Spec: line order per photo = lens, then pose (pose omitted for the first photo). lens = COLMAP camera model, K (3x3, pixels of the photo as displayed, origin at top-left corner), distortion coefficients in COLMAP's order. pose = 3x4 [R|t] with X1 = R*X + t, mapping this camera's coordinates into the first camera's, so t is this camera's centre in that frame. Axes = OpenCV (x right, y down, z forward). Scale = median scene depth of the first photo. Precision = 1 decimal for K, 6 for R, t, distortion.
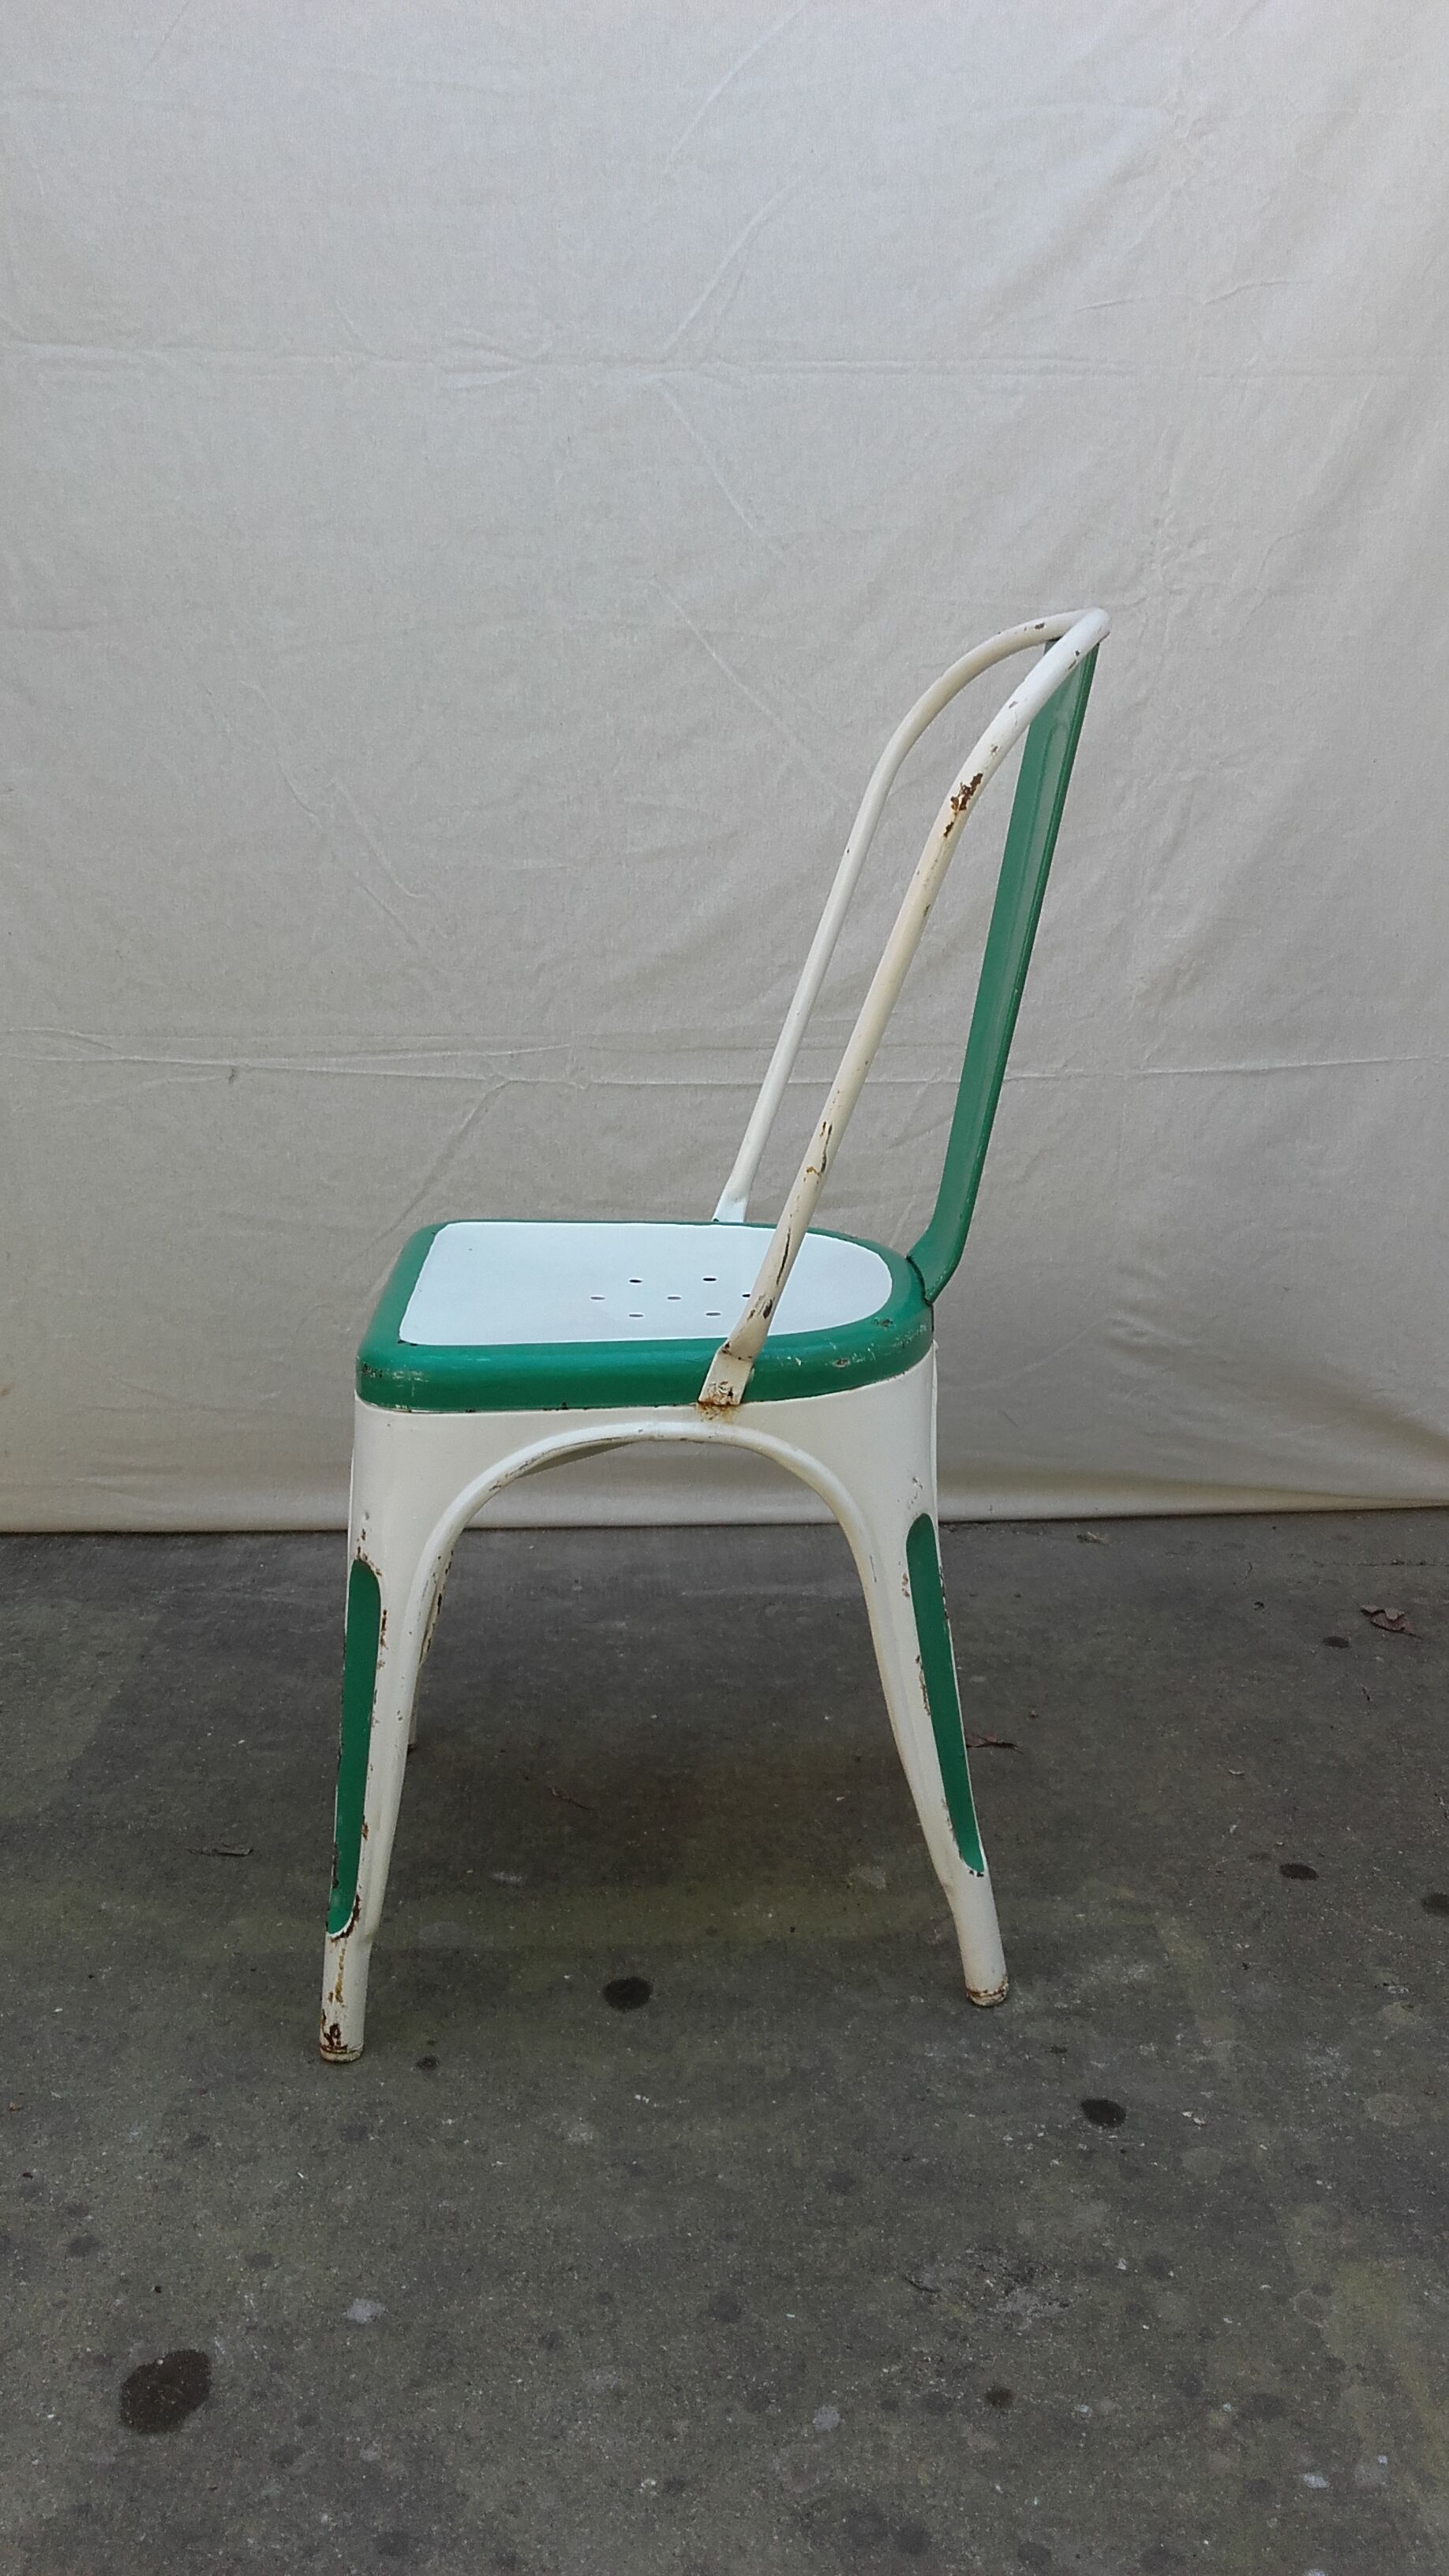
lens RADIAL K [[2304.5, 0, 721.2], [0, 2304.5, 1322.8], [0, 0, 1]] dist [0.076590, -0.195985]
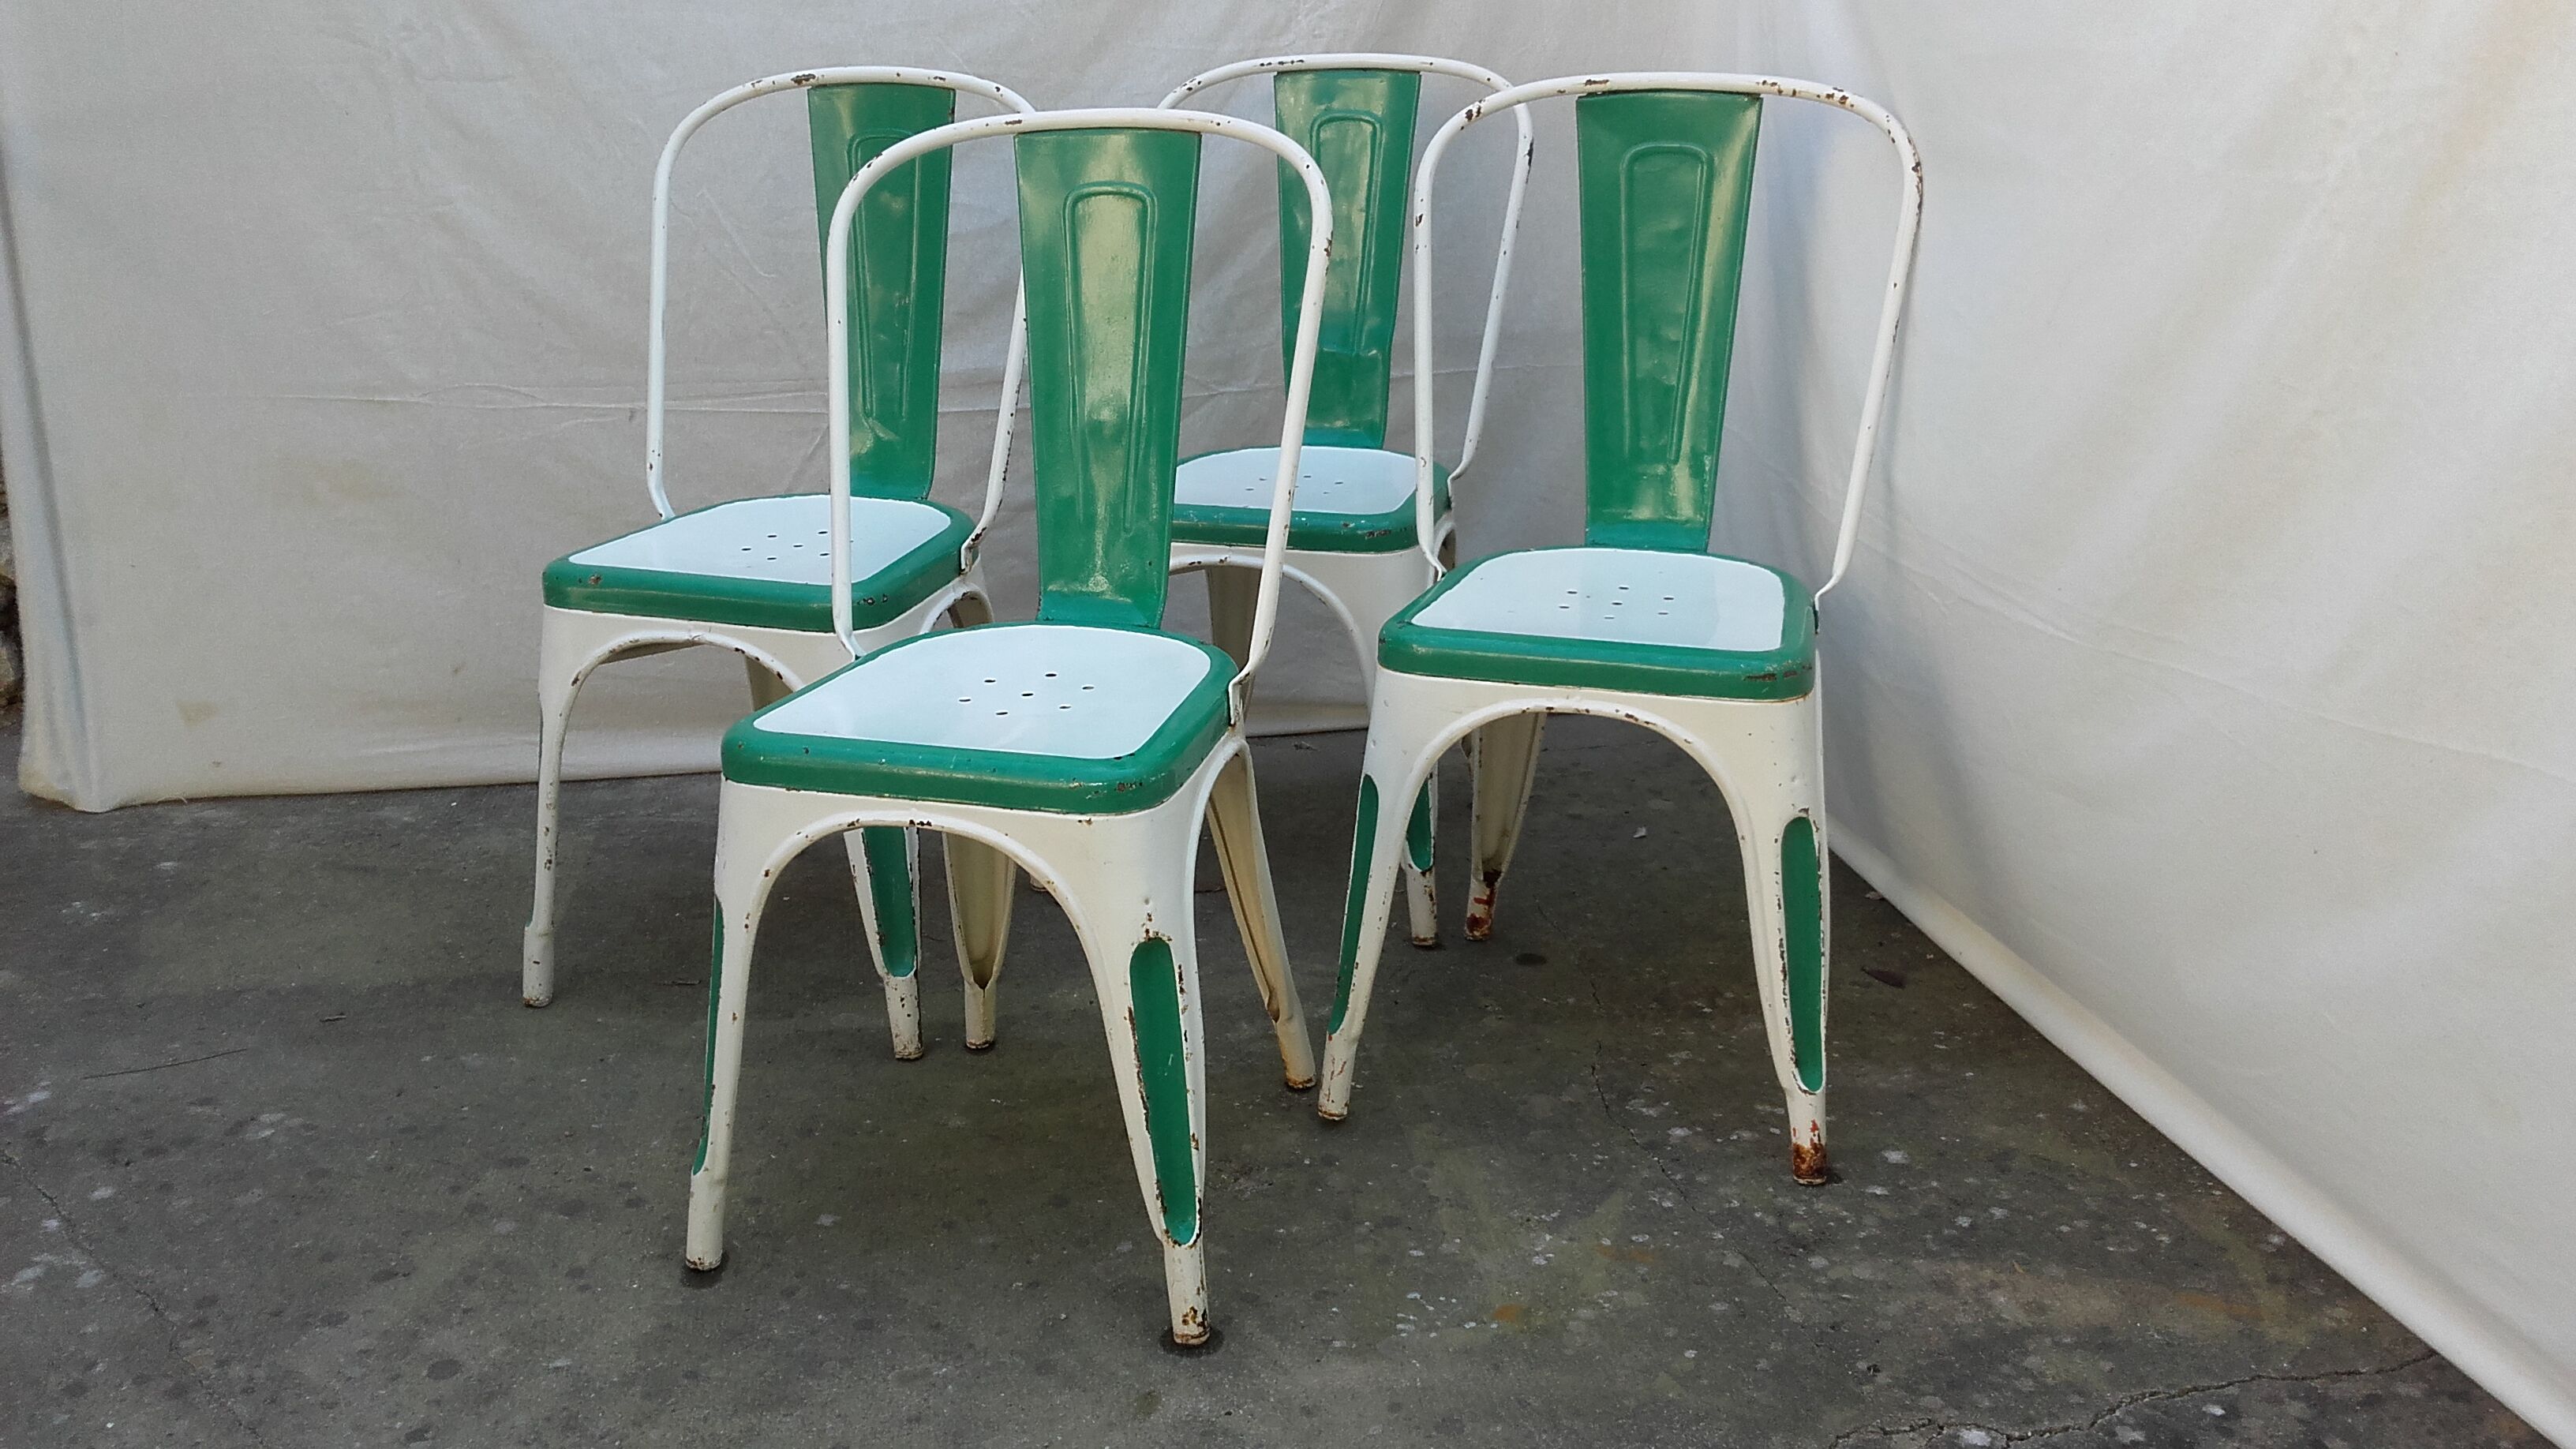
lens RADIAL K [[2287.5, 0, 1244.0], [0, 2287.5, 727.3], [0, 0, 1]] dist [0.078091, -0.290743]
pose [[0.993282, -0.048646, 0.104999, -0.019471], [0.043488, 0.997758, 0.050877, 0.025034], [-0.107238, -0.045969, 0.993170, -0.509554]]
